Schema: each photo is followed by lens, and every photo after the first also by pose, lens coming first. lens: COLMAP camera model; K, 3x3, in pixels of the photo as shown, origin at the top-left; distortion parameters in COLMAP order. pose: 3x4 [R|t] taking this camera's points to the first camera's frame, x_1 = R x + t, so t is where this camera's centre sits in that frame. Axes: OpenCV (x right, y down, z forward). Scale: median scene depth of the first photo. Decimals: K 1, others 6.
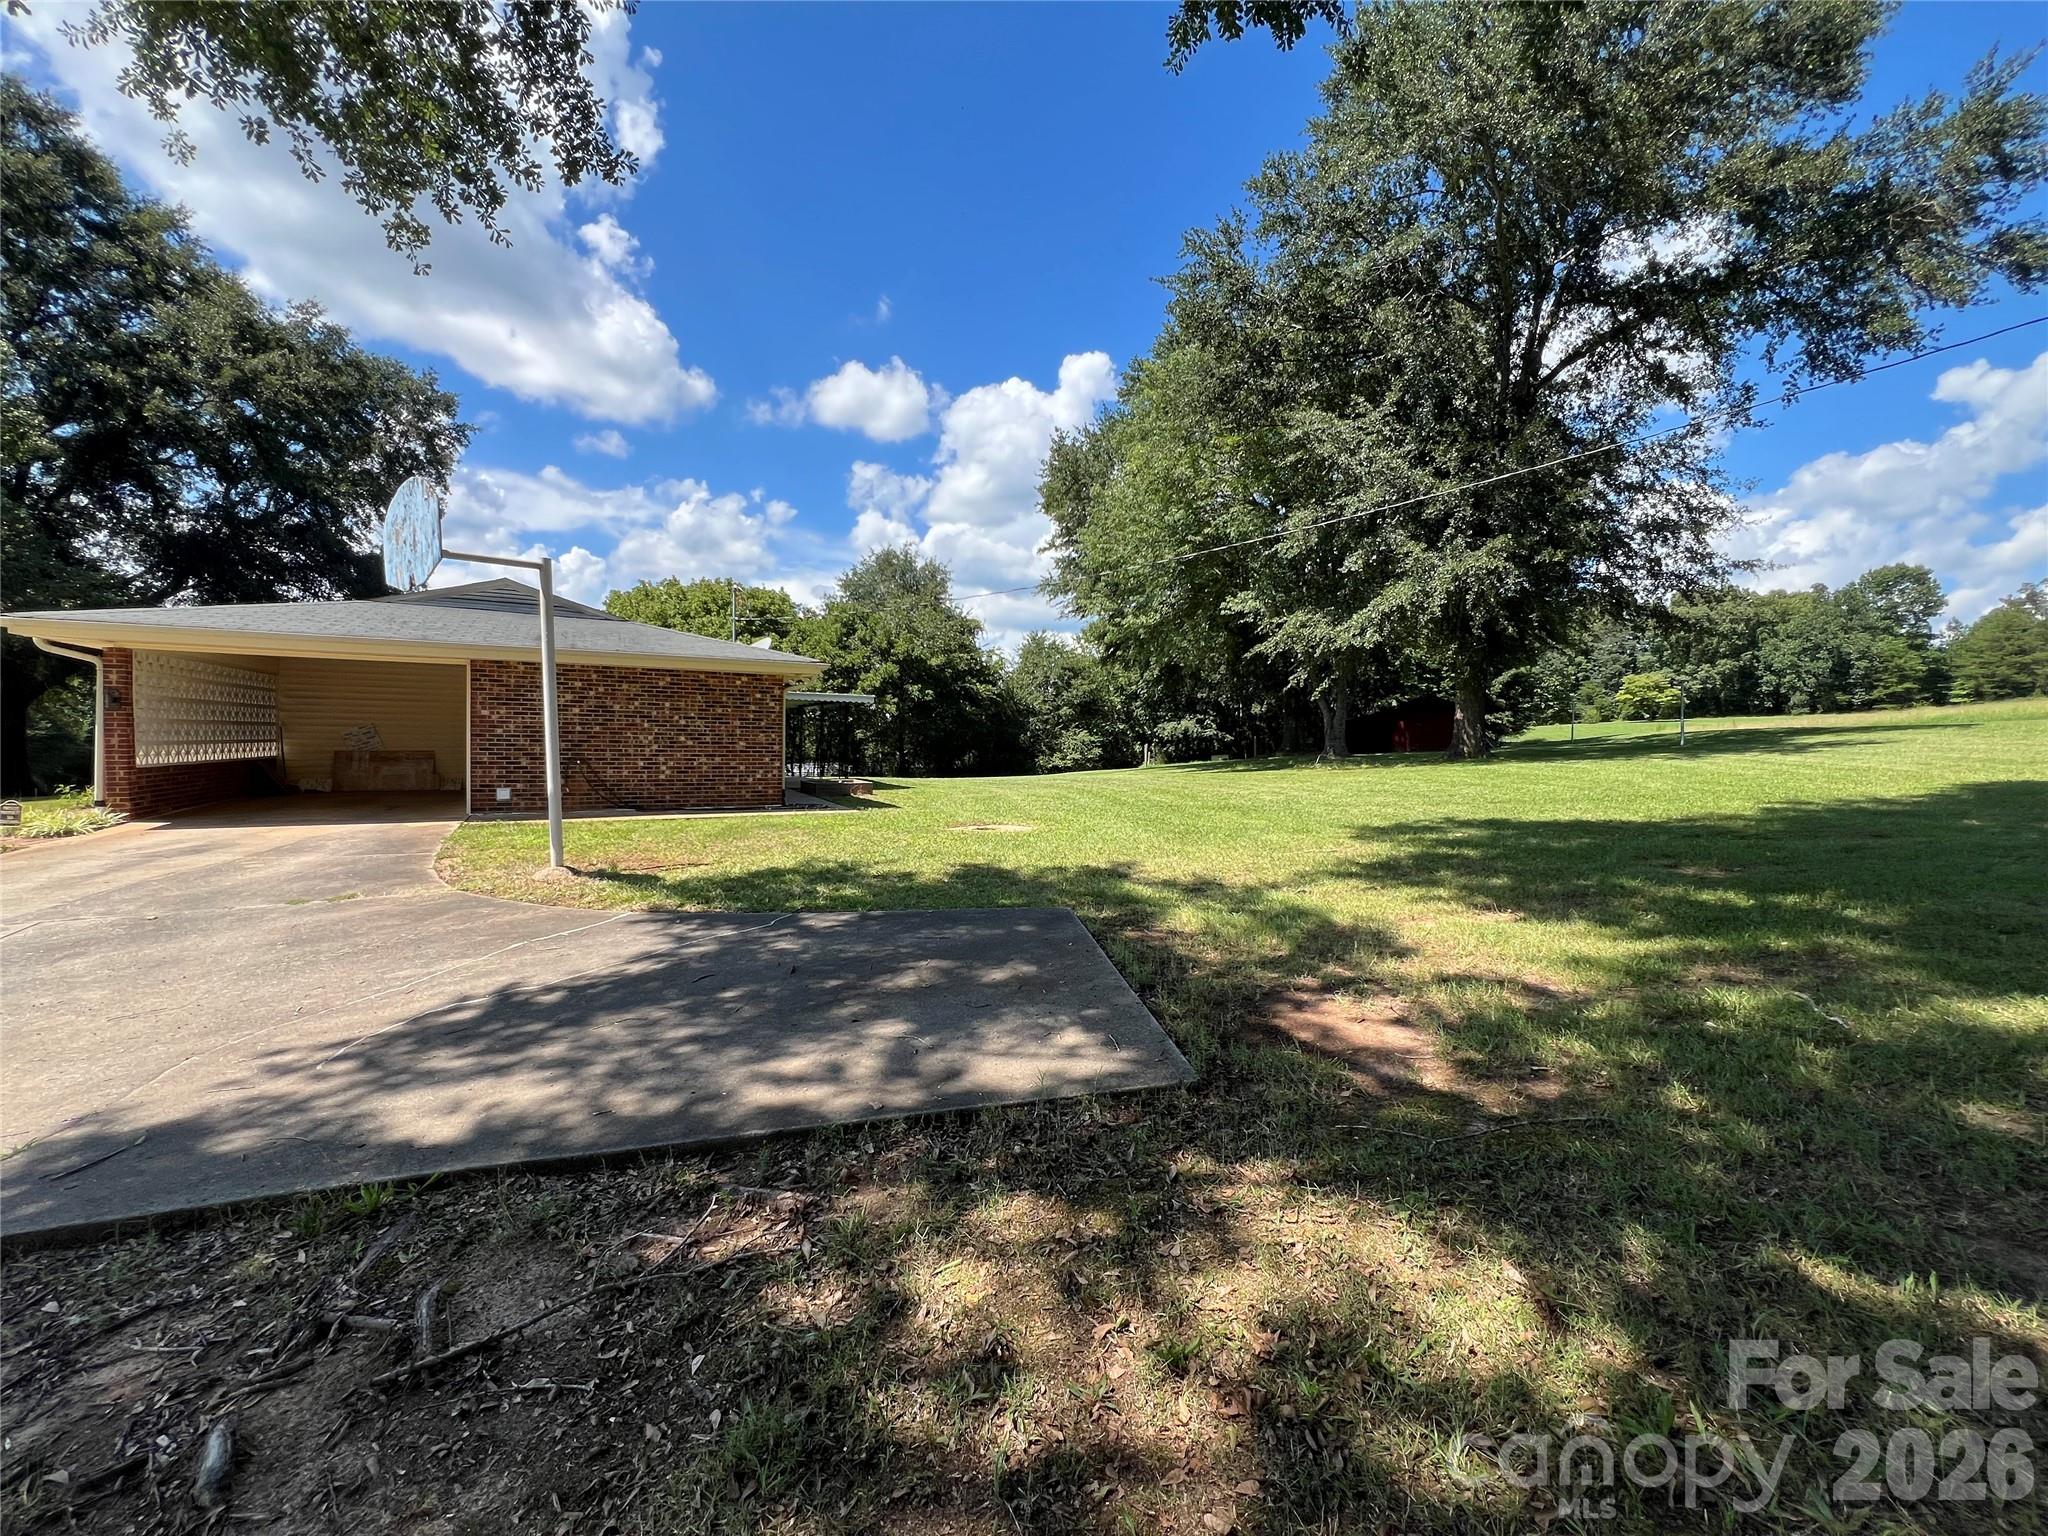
lens RADIAL K [[818.3, 0, 1017.3], [0, 818.3, 767.0], [0, 0, 1]] dist [0.001229, -0.000202]
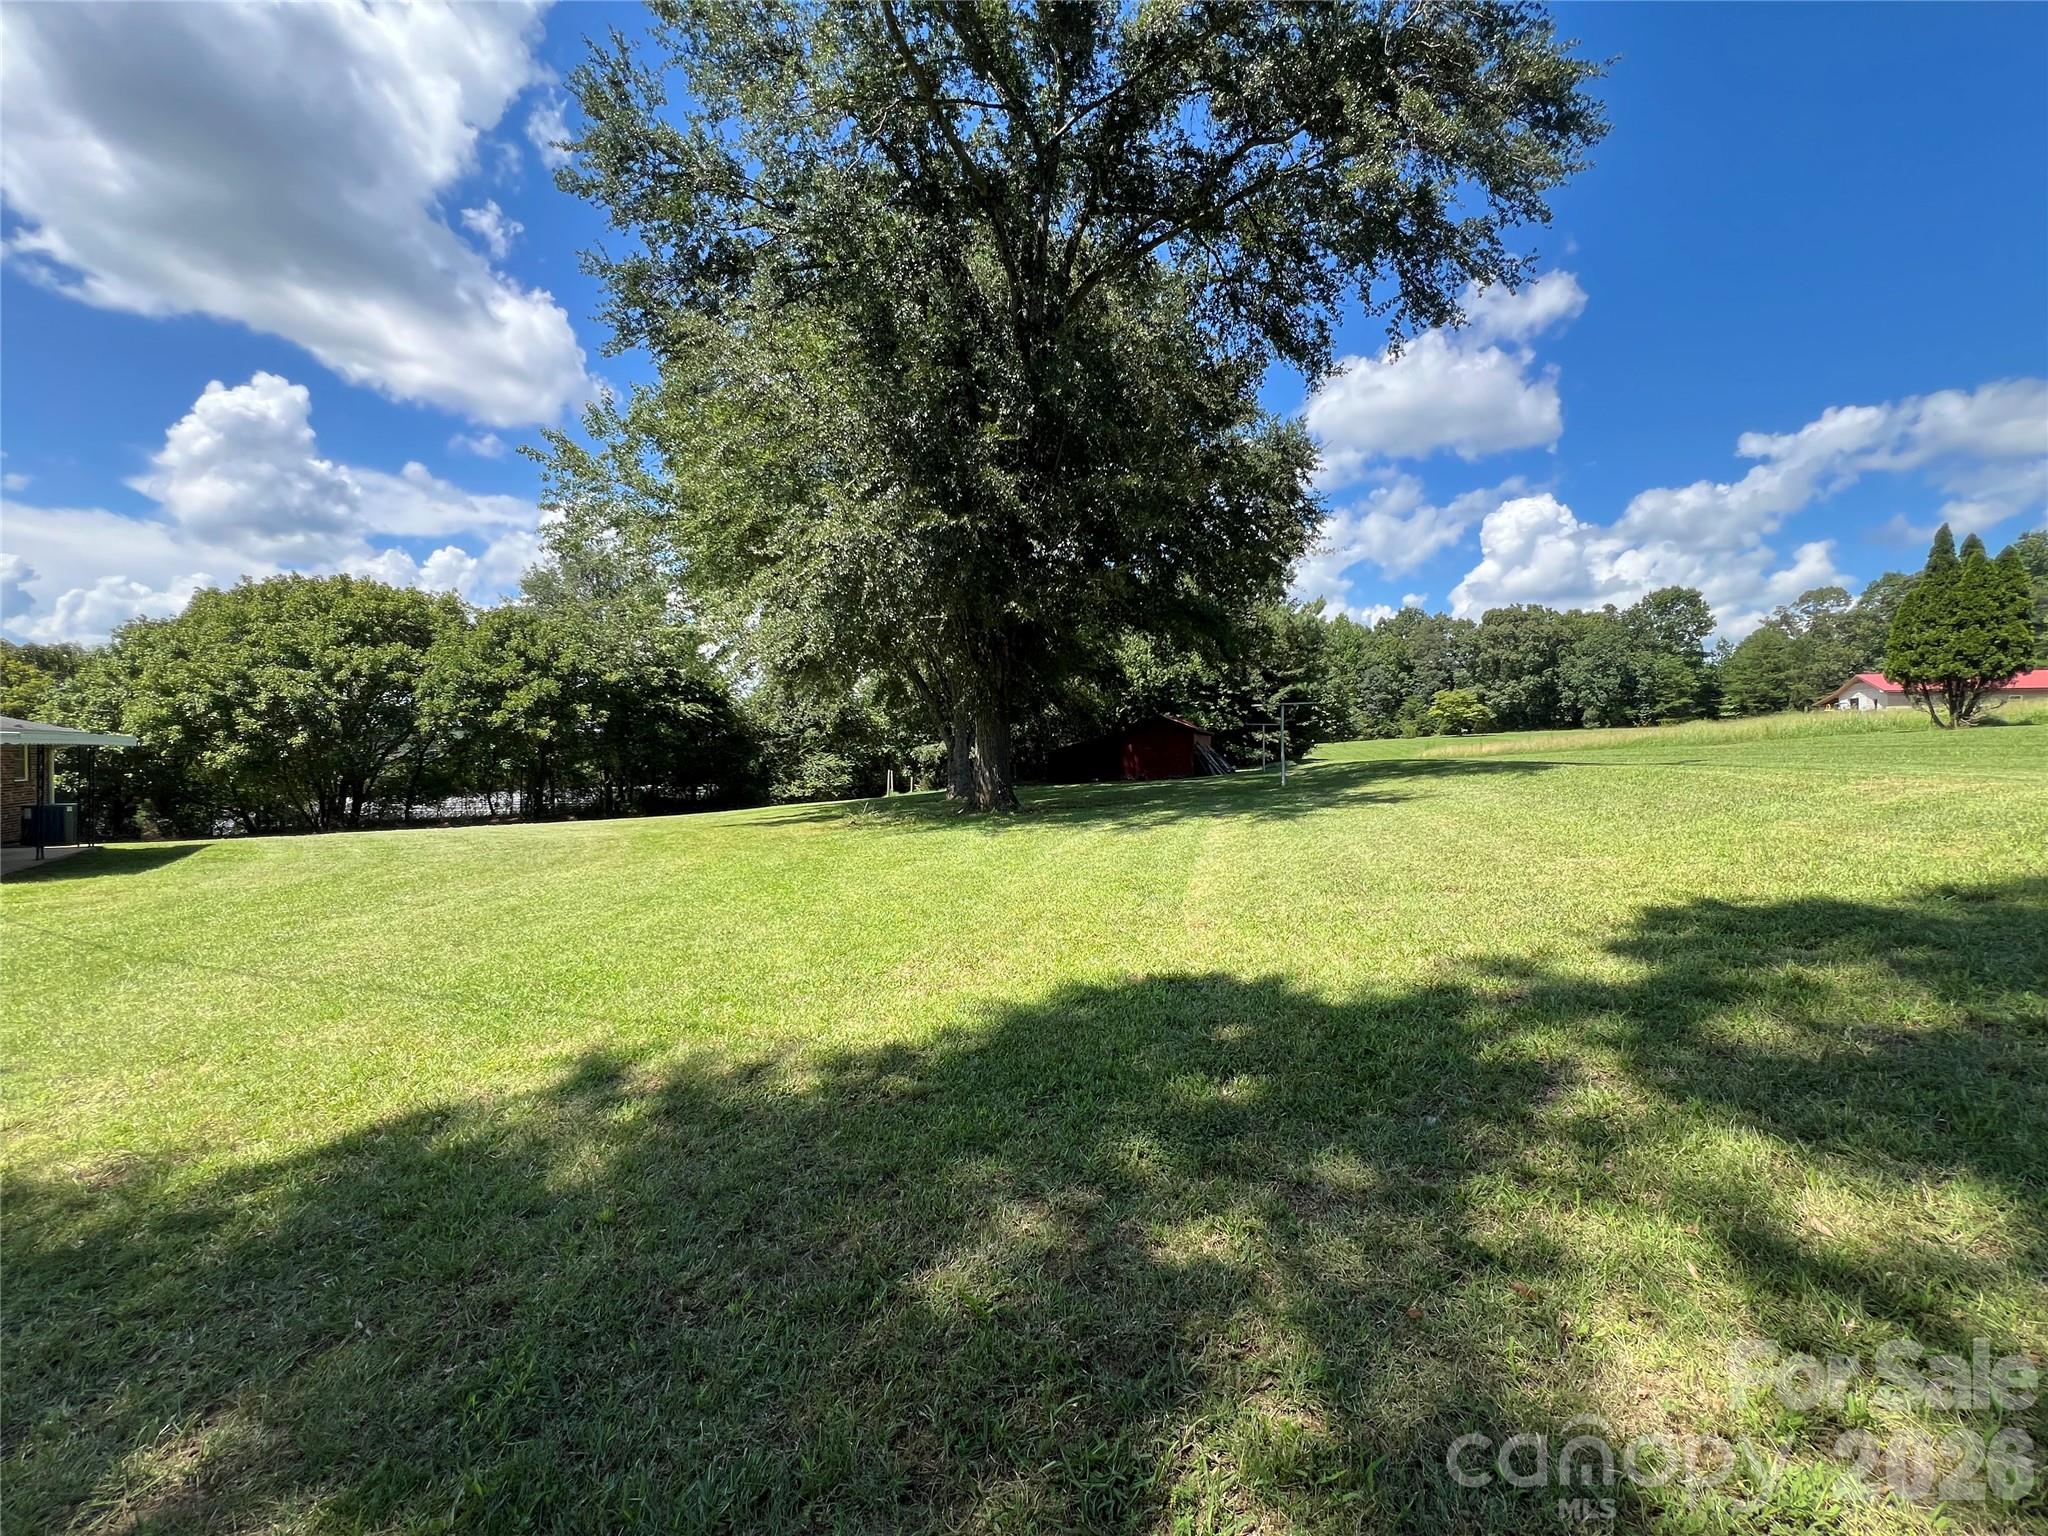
lens RADIAL K [[818.3, 0, 1017.3], [0, 818.3, 767.0], [0, 0, 1]] dist [0.001229, -0.000202]
pose [[0.992451, -0.011920, 0.122058, 0.163928], [0.014104, 0.999755, -0.017050, -0.012393], [-0.121825, 0.018643, 0.992376, 0.089917]]
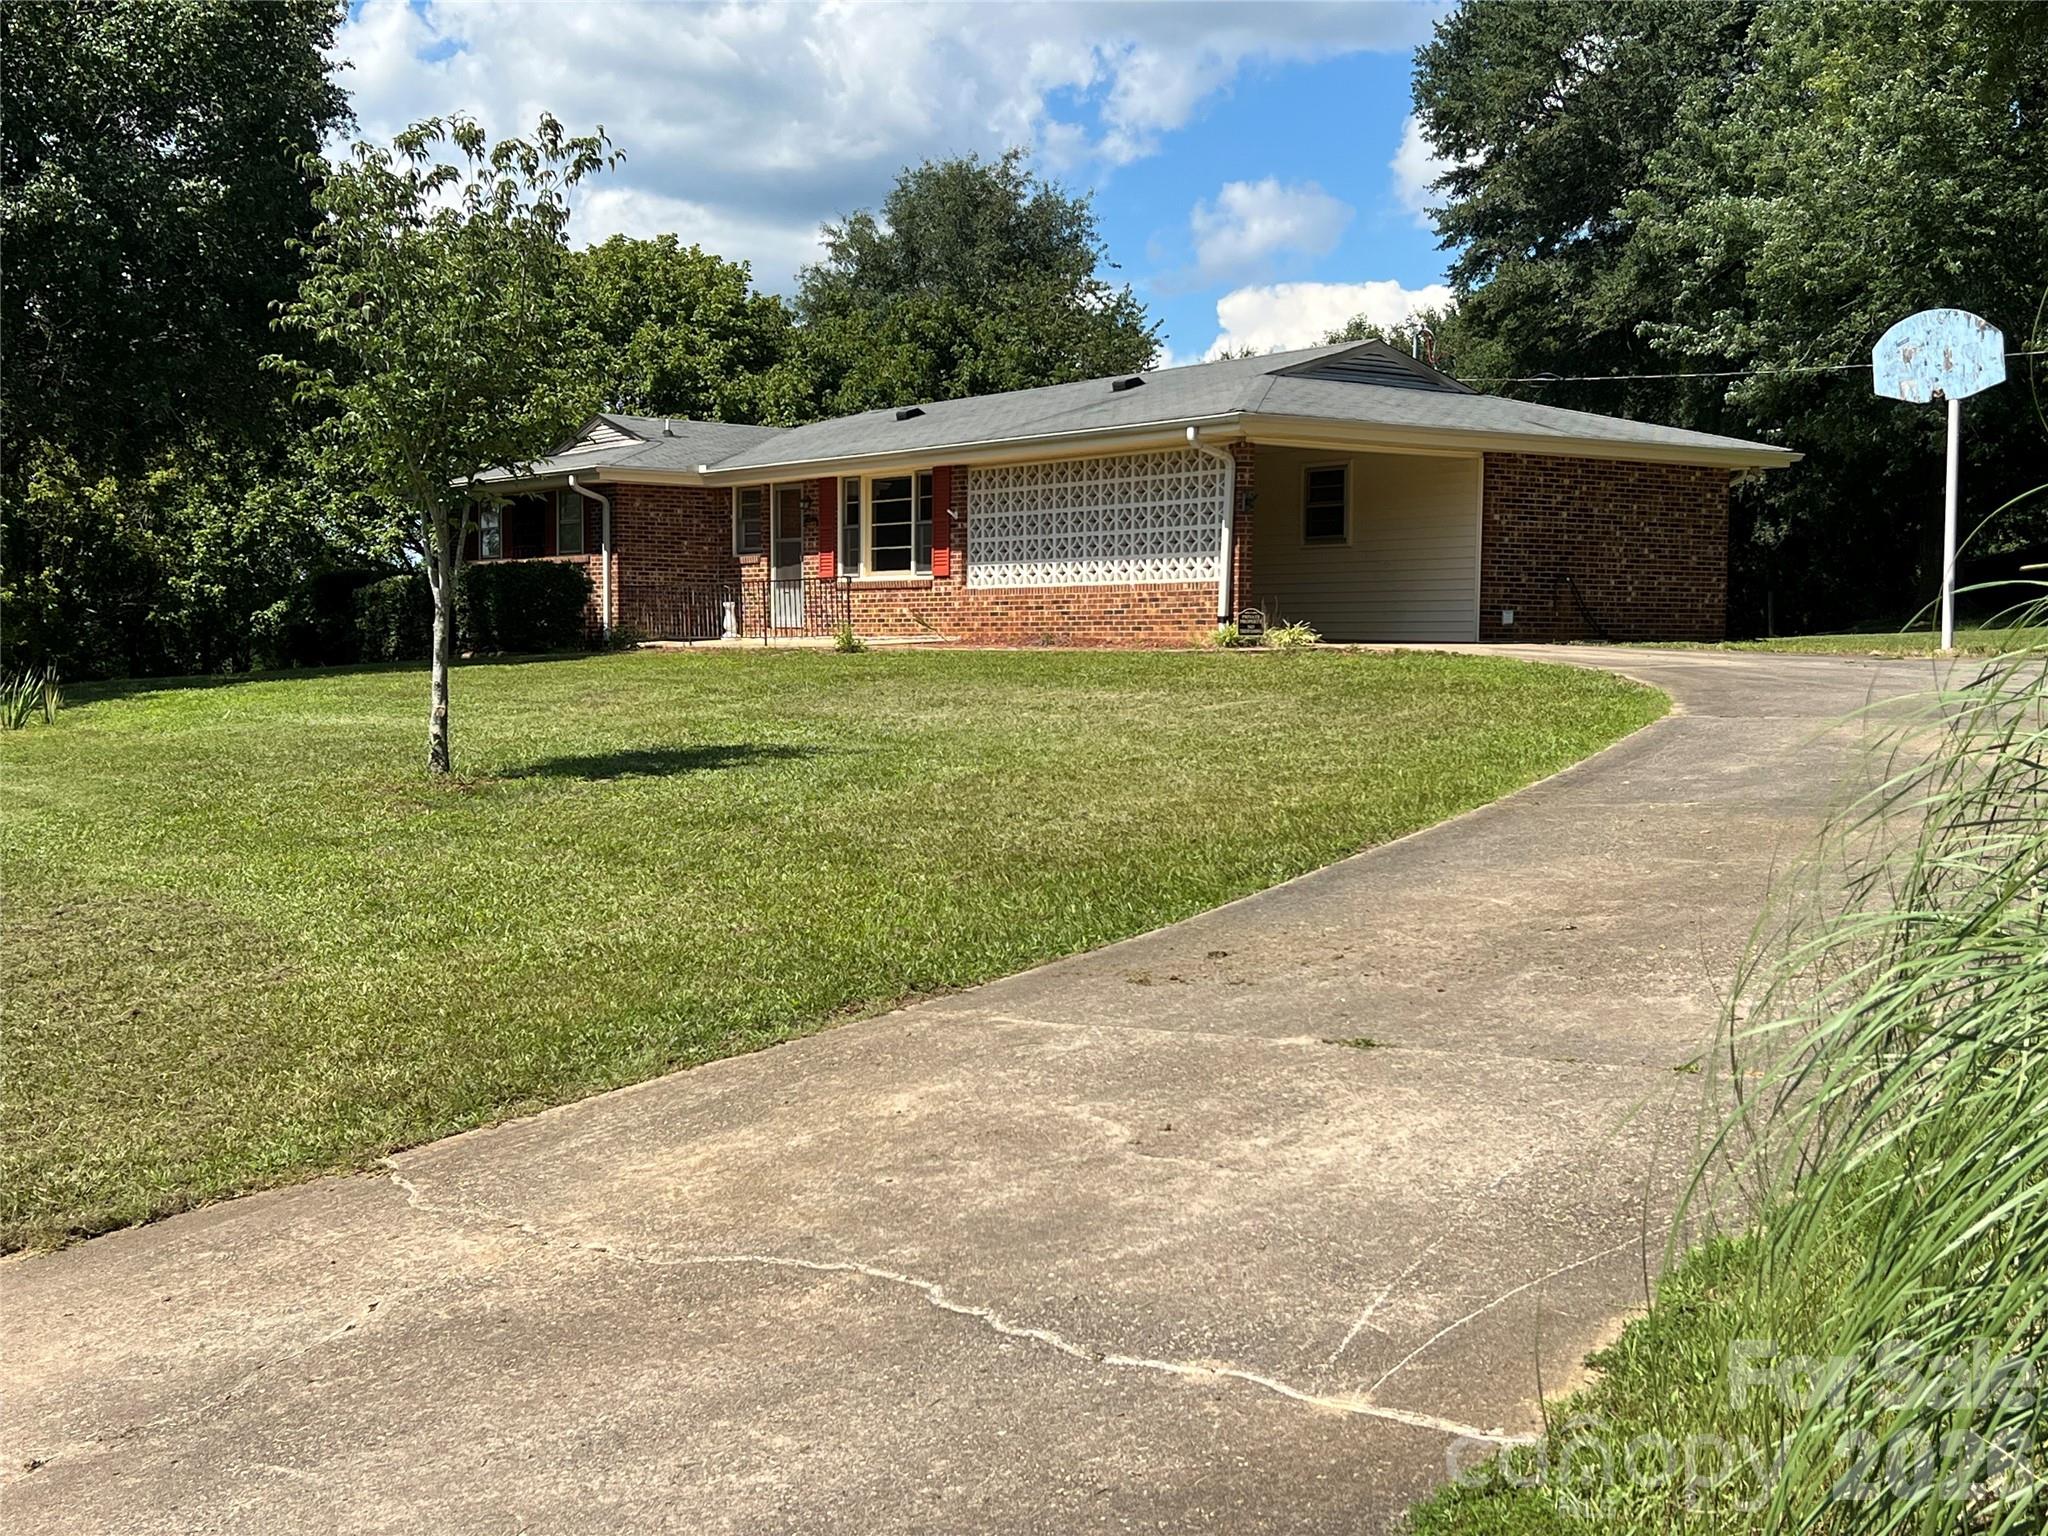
lens RADIAL K [[2463.1, 0, 1024.0], [0, 2463.1, 768.0], [0, 0, 1]] dist [0.183830, -0.577621]
pose [[0.988610, -0.017864, 0.149437, -0.284158], [0.015497, 0.999736, 0.016984, 0.025690], [-0.149700, -0.014475, 0.988625, -0.263713]]
